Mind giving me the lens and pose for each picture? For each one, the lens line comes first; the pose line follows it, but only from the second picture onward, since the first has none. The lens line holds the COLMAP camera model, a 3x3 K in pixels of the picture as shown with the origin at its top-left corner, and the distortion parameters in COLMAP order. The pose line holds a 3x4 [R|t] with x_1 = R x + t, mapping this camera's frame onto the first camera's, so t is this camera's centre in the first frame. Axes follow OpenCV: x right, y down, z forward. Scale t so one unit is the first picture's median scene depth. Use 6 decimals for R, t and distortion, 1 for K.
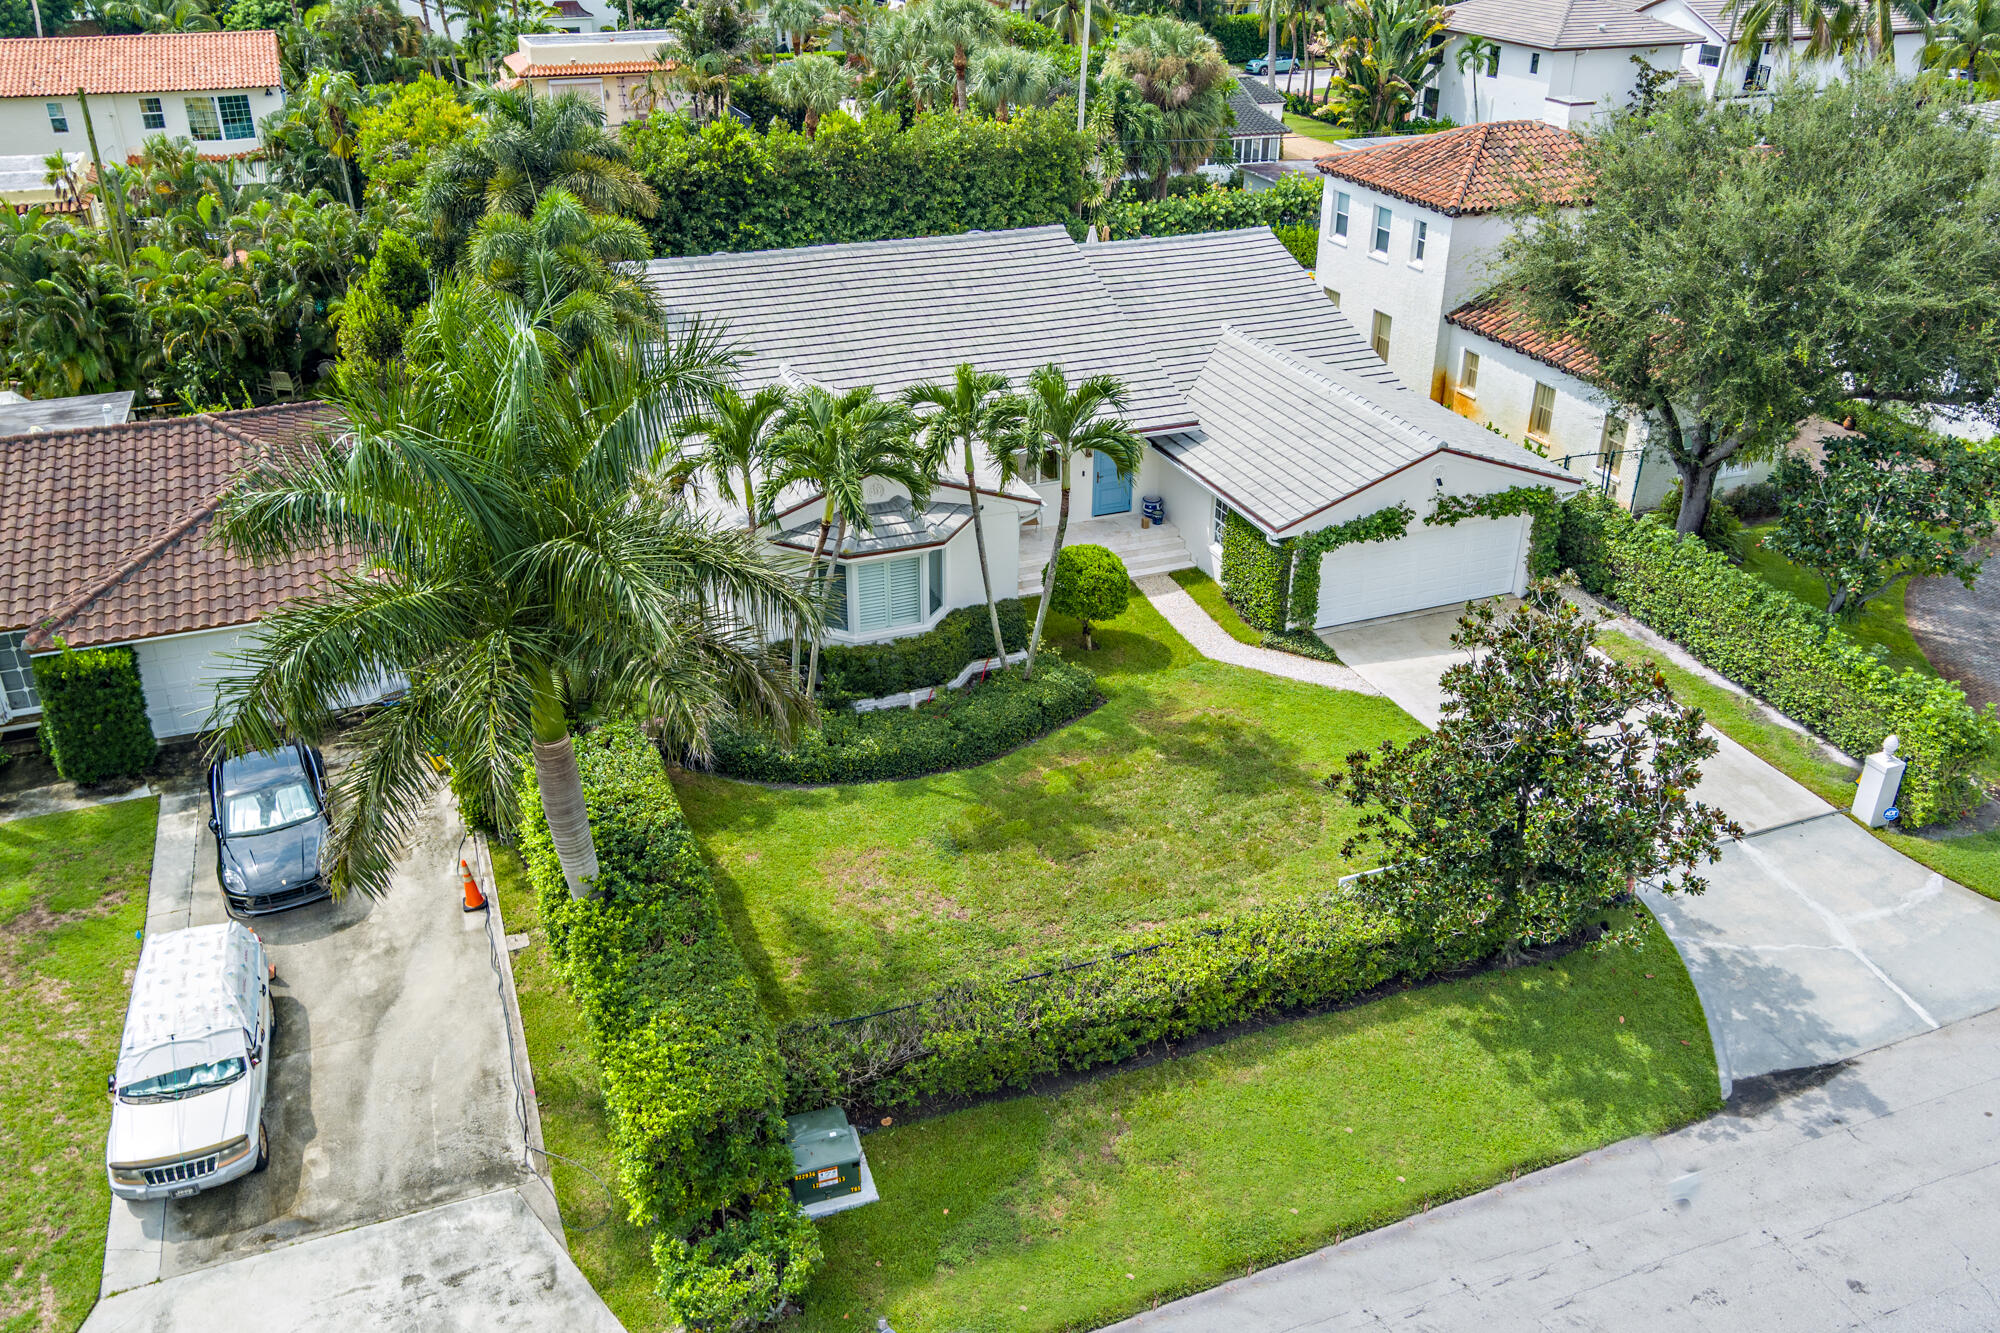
lens RADIAL K [[1614.8, 0, 962.3], [0, 1614.8, 667.1], [0, 0, 1]] dist [-0.061285, 0.059641]
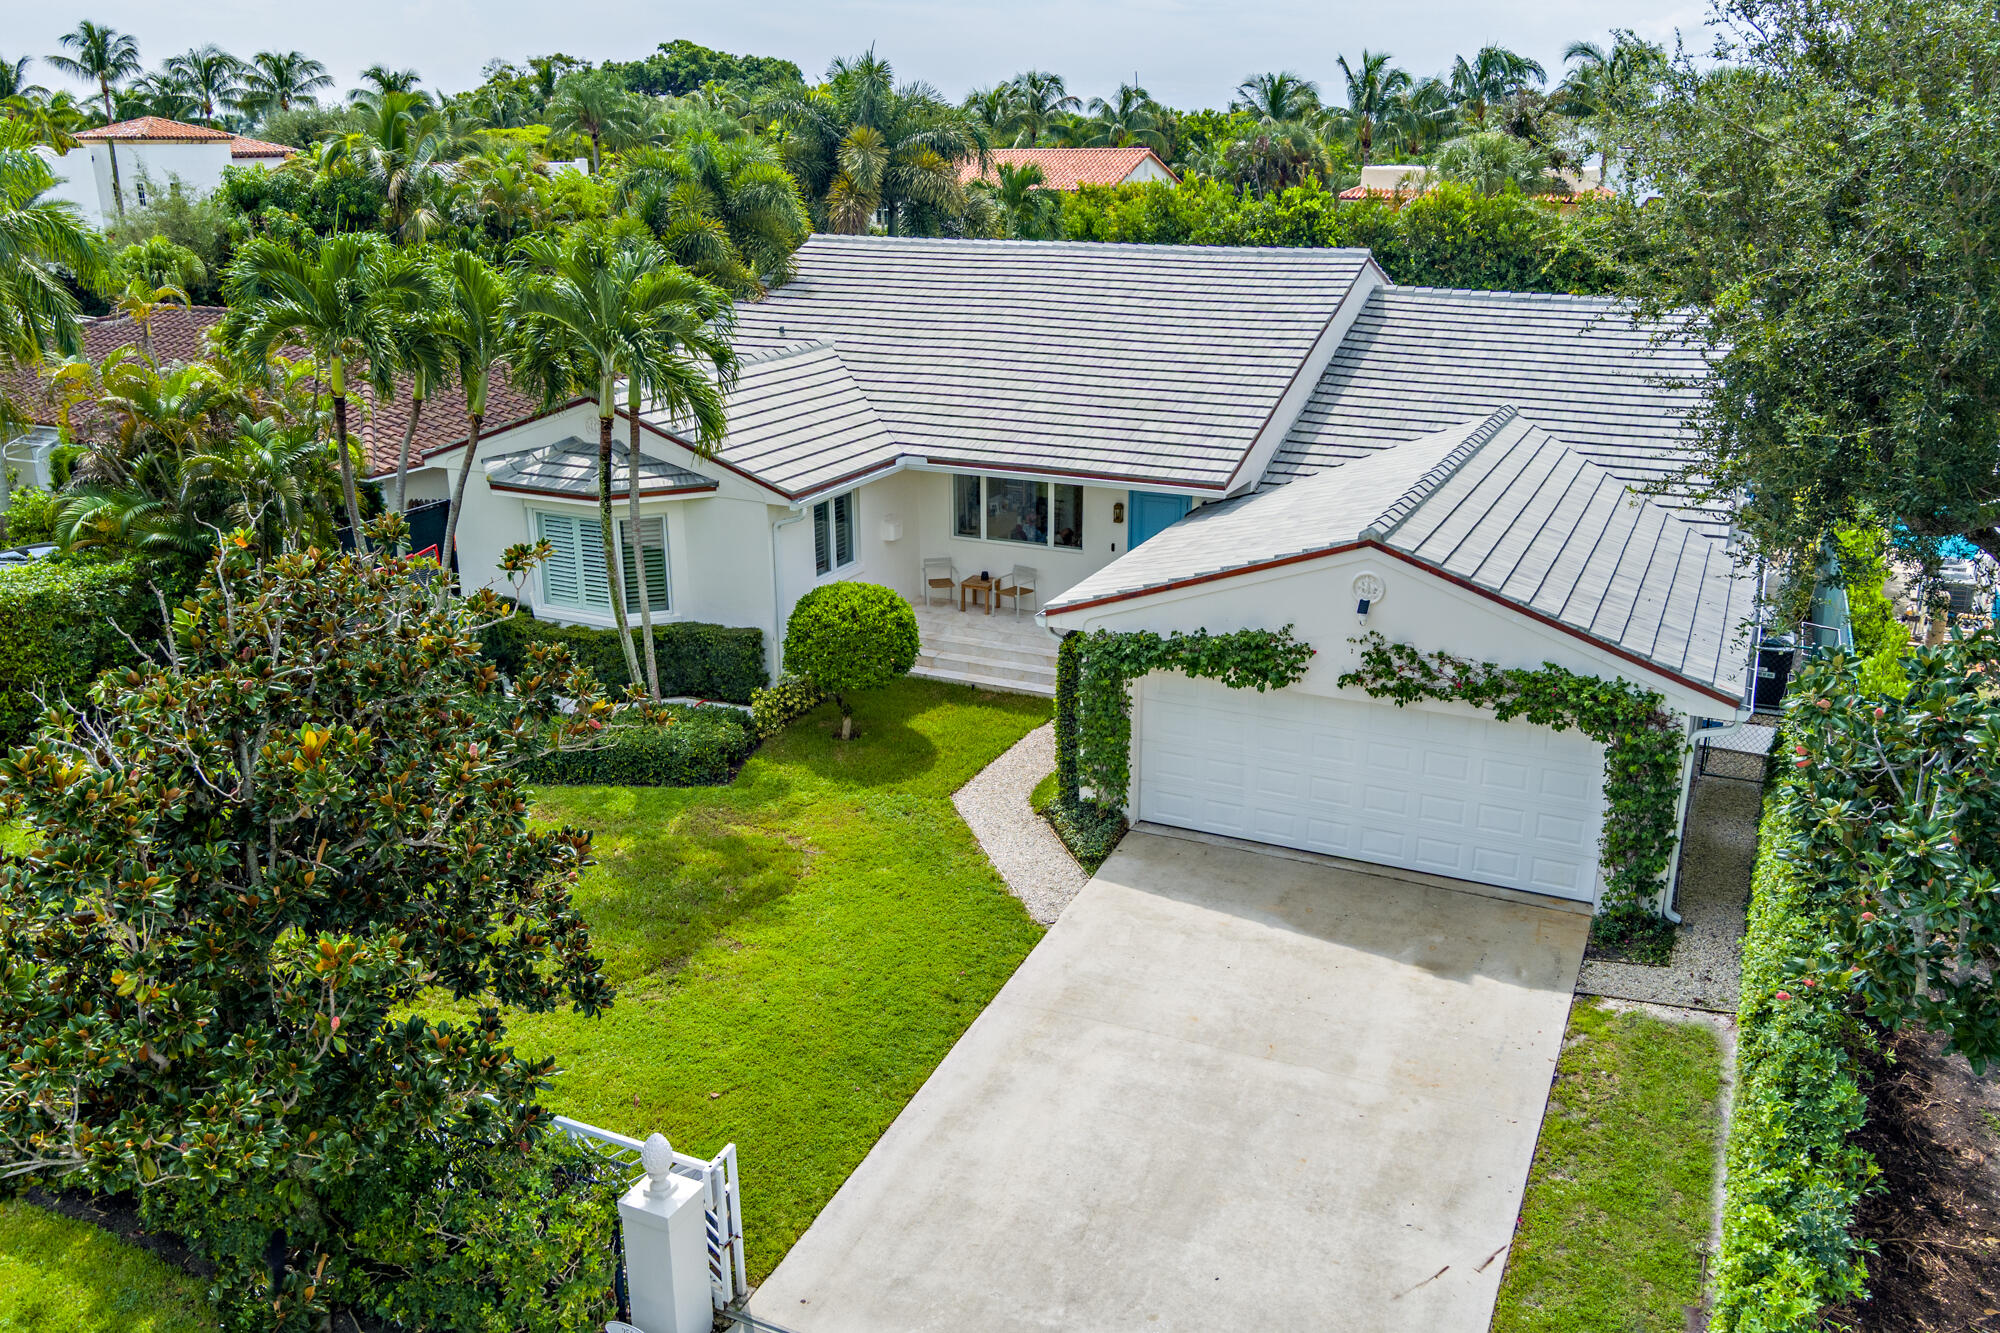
lens RADIAL K [[1614.8, 0, 962.3], [0, 1614.8, 667.1], [0, 0, 1]] dist [-0.061285, 0.059641]
pose [[0.668554, 0.228300, -0.707753, 0.584227], [-0.339562, 0.940423, -0.017403, -0.043579], [0.661614, 0.251961, 0.706245, 0.550390]]
